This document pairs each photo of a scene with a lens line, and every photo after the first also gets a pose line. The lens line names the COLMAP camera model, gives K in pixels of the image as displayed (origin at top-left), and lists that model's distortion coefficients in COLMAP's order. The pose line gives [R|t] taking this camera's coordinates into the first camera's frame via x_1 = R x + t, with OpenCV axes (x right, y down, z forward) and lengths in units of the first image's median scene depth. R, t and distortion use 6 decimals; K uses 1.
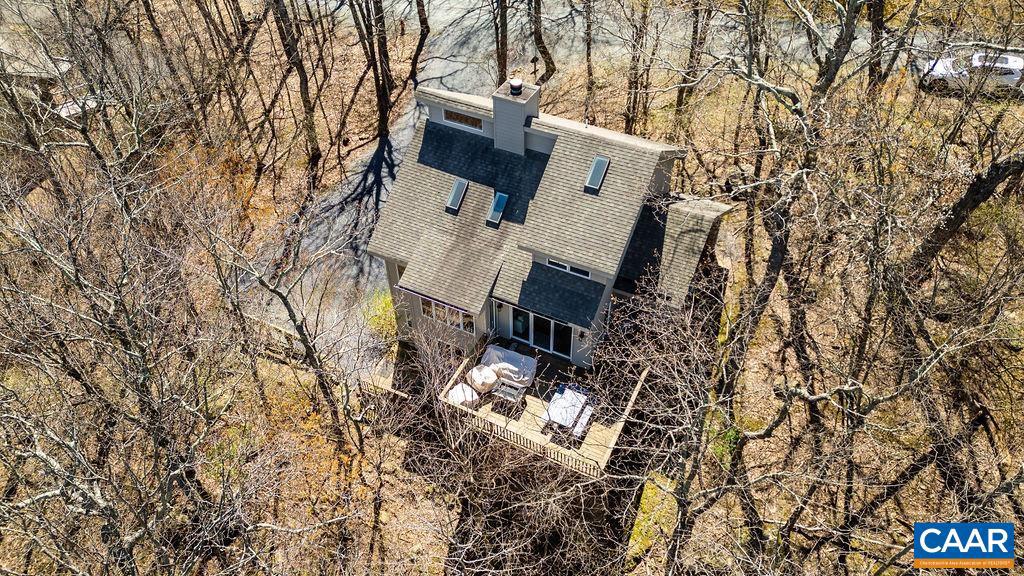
lens RADIAL K [[723.2, 0, 515.3], [0, 723.2, 287.1], [0, 0, 1]] dist [0.012704, -0.008750]
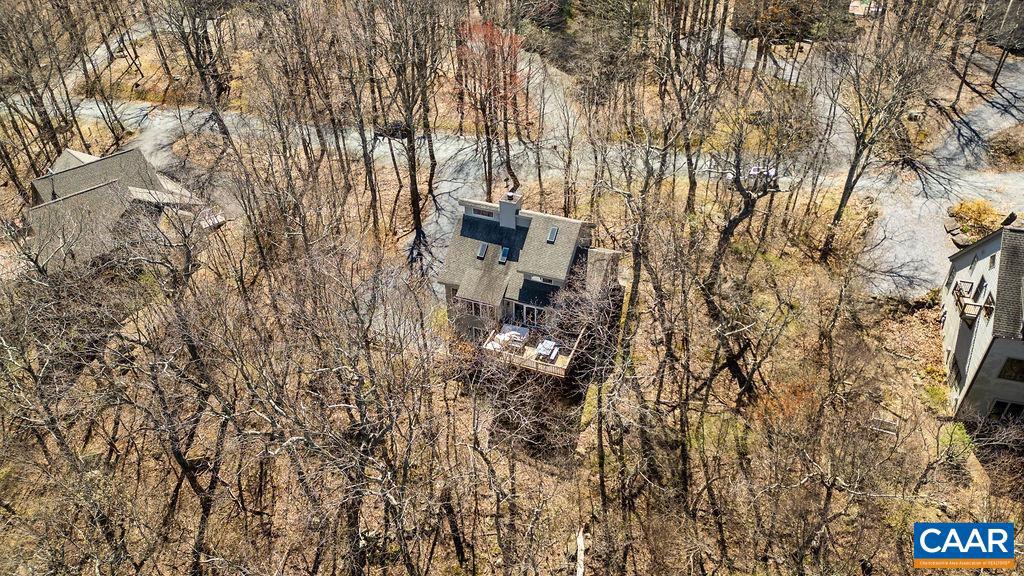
lens RADIAL K [[723.2, 0, 515.7], [0, 723.2, 289.1], [0, 0, 1]] dist [0.012704, -0.008750]
pose [[0.995627, -0.054156, 0.076120, -0.145300], [0.064235, 0.988500, -0.136900, 0.252375], [-0.067831, 0.141191, 0.987656, -0.937037]]
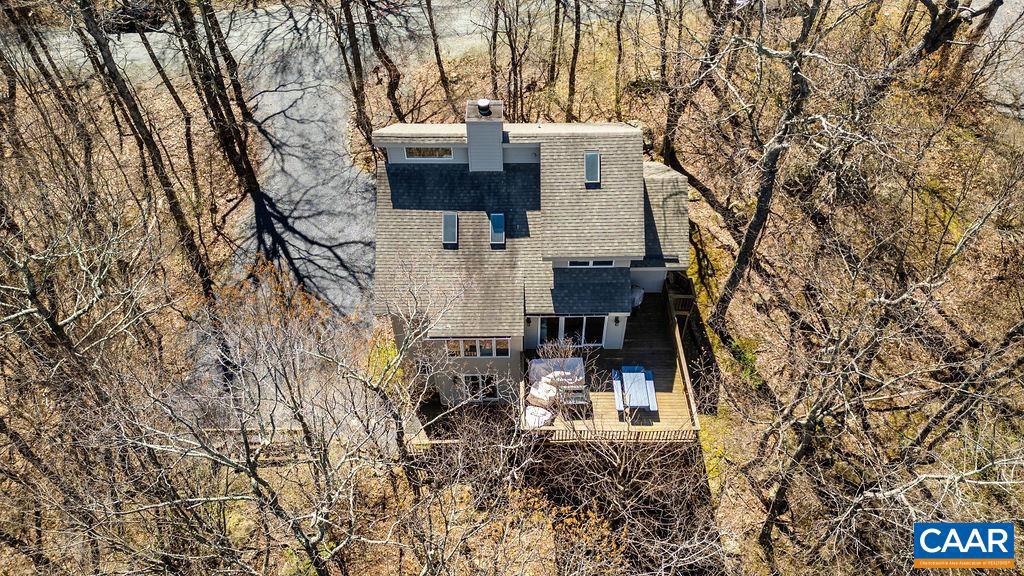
lens RADIAL K [[723.2, 0, 515.4], [0, 723.2, 286.9], [0, 0, 1]] dist [0.012704, -0.008750]
pose [[0.890457, -0.329391, 0.313986, -0.330056], [0.316201, 0.944060, 0.093638, -0.115802], [-0.327265, 0.015902, 0.944799, 0.053275]]
